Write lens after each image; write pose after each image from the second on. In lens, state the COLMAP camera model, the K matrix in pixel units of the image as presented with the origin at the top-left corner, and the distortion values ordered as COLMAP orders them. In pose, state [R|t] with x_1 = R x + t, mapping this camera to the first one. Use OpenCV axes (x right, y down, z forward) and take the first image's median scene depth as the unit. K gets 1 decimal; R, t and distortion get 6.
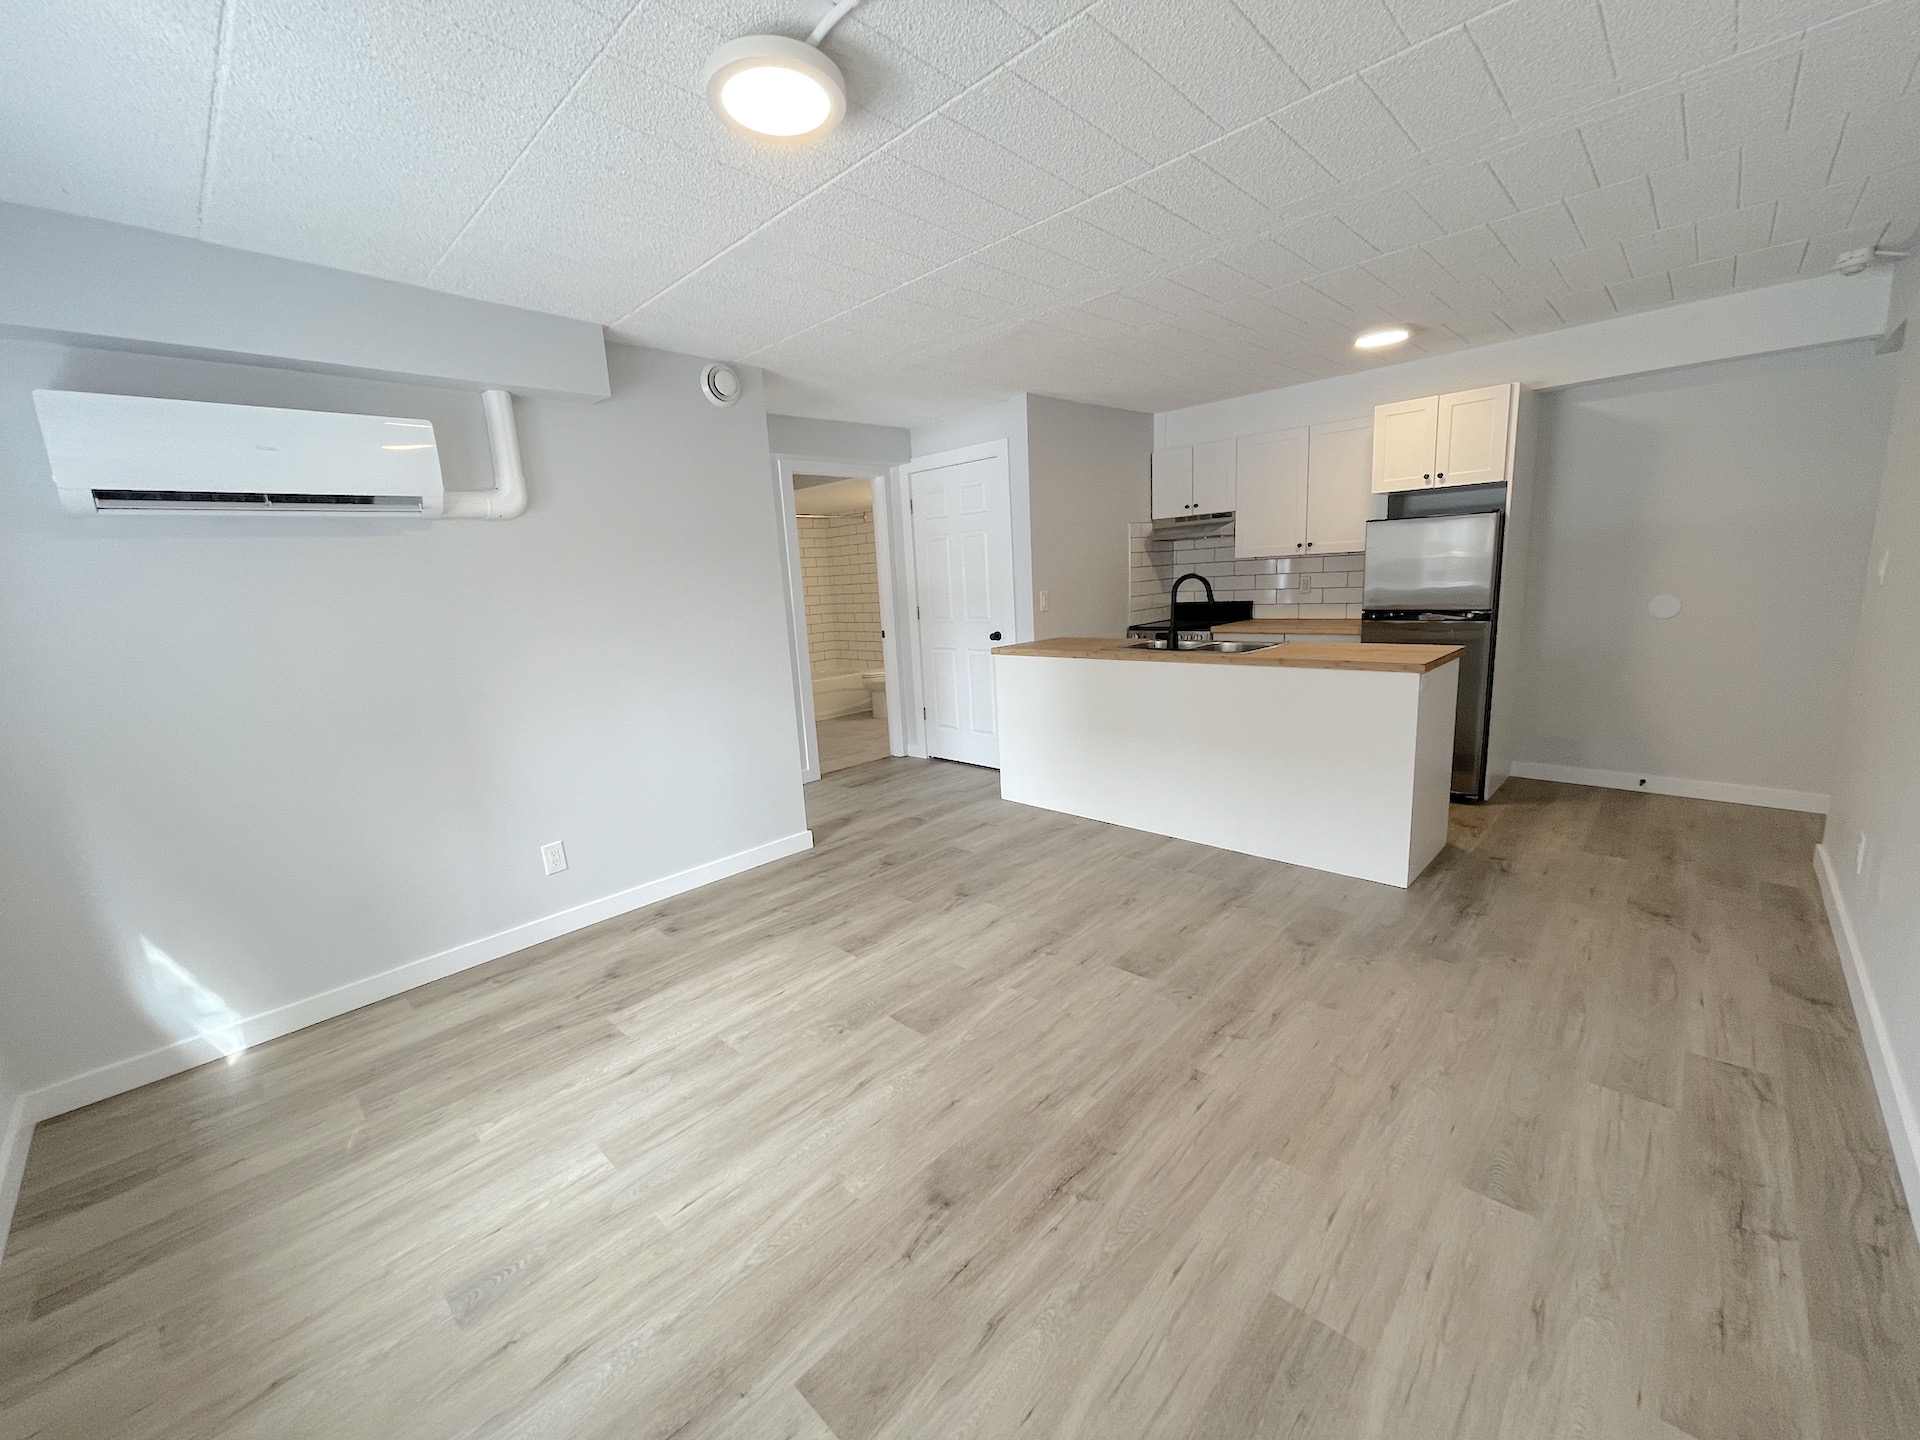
lens RADIAL K [[765.0, 0, 955.9], [0, 765.0, 722.9], [0, 0, 1]] dist [-0.011089, 0.005258]
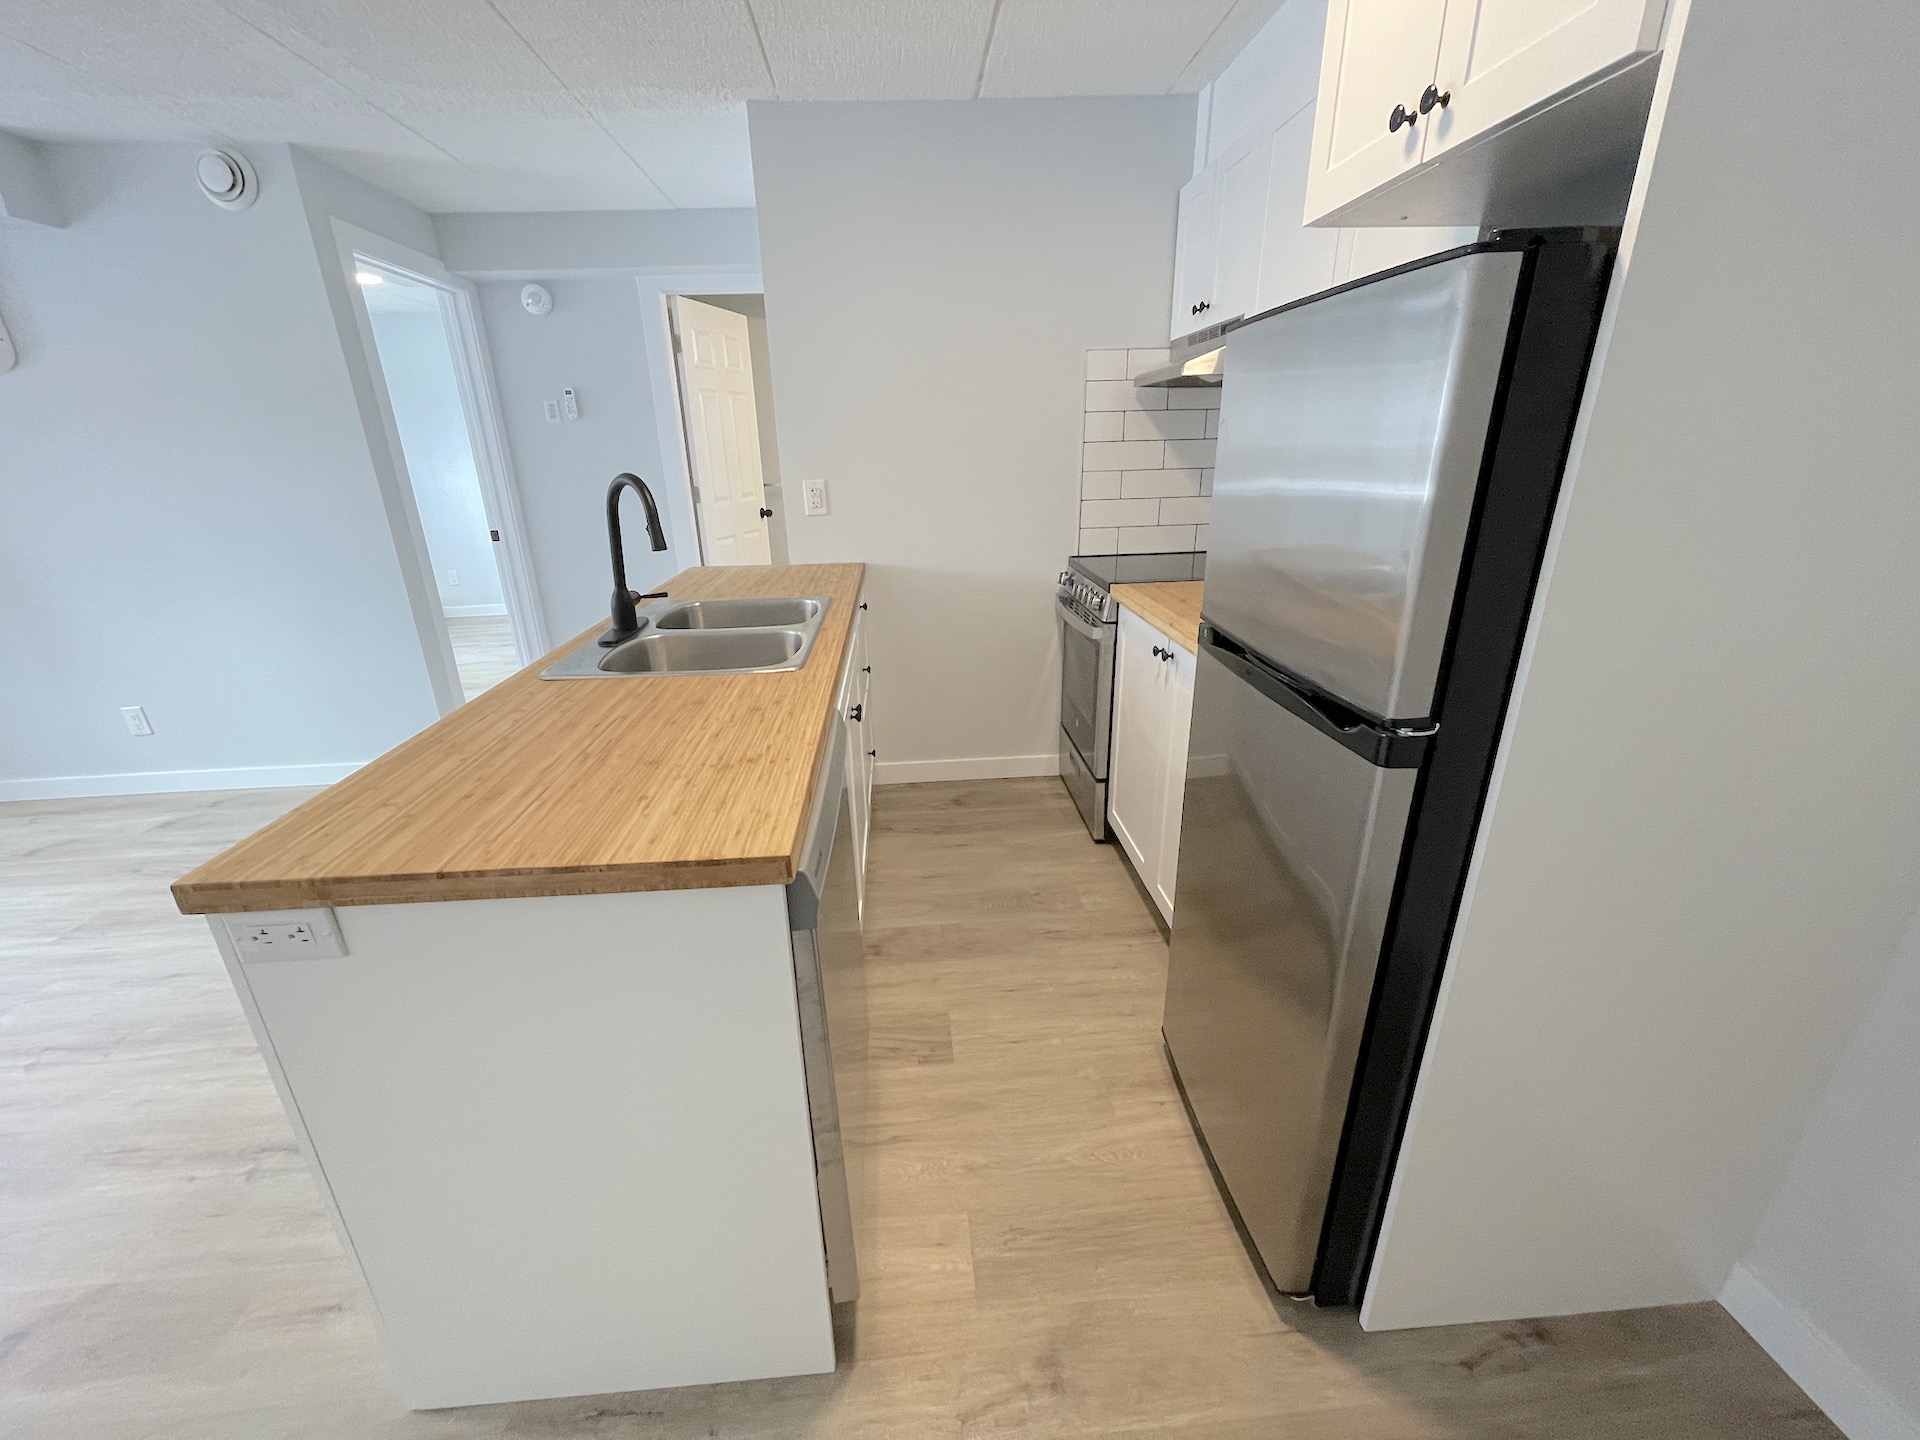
lens RADIAL K [[765.0, 0, 955.9], [0, 765.0, 722.9], [0, 0, 1]] dist [-0.011089, 0.005258]
pose [[0.750800, 0.263590, -0.605656, 0.595647], [-0.146136, 0.960490, 0.236862, -0.145658], [0.644161, -0.089328, 0.759656, 0.595789]]
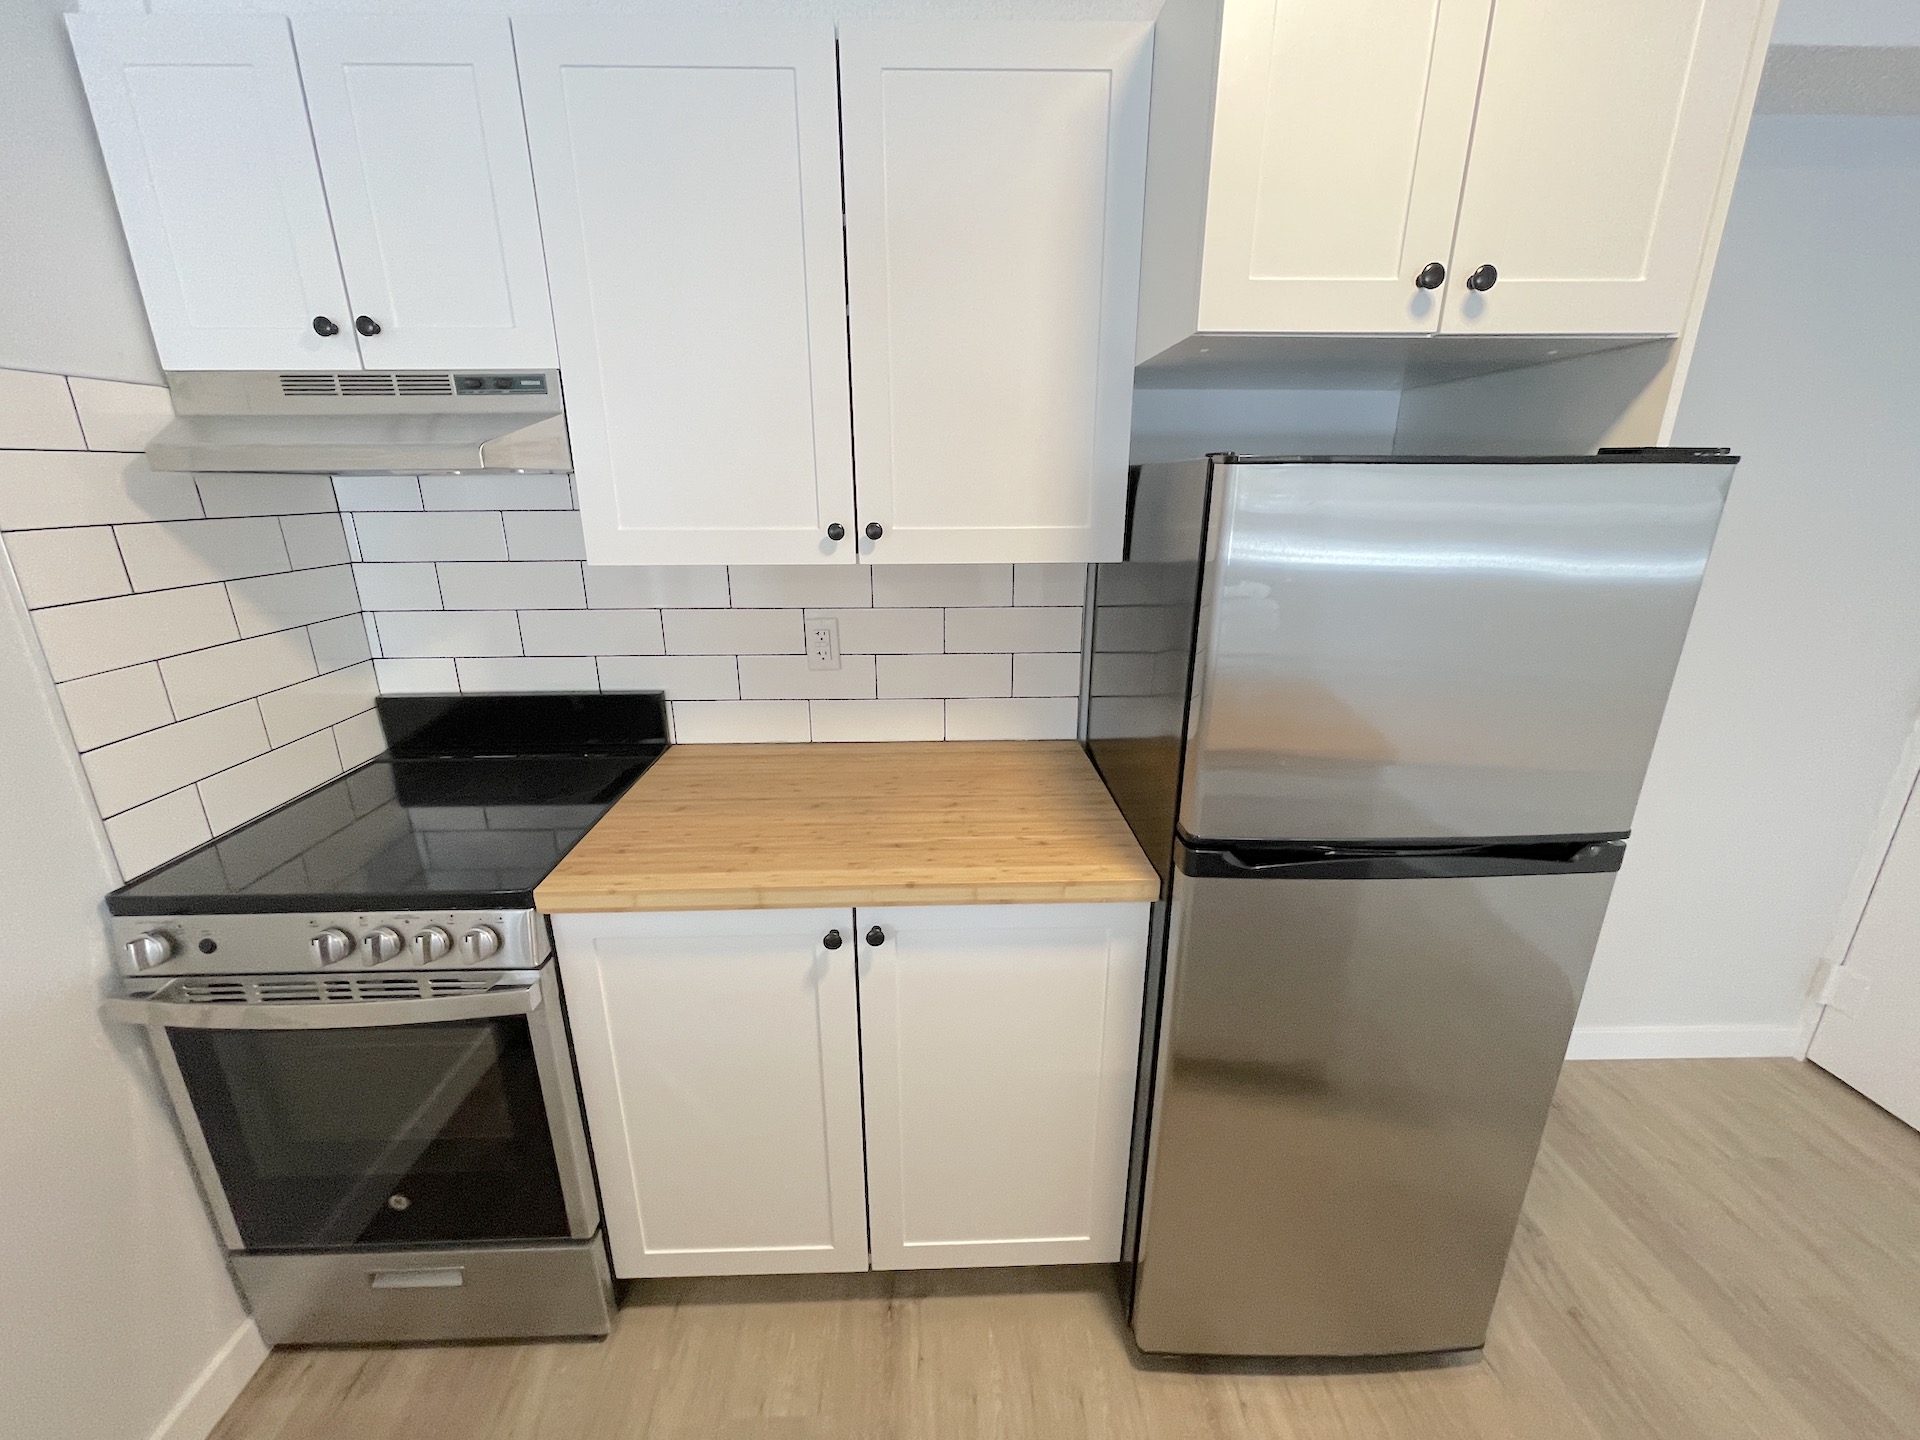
lens RADIAL K [[765.0, 0, 955.9], [0, 765.0, 722.9], [0, 0, 1]] dist [-0.011089, 0.005258]
pose [[0.691413, -0.162646, 0.703914, 0.281937], [0.099955, 0.986495, 0.129759, -0.198631], [-0.715512, -0.019357, 0.698332, 0.787424]]
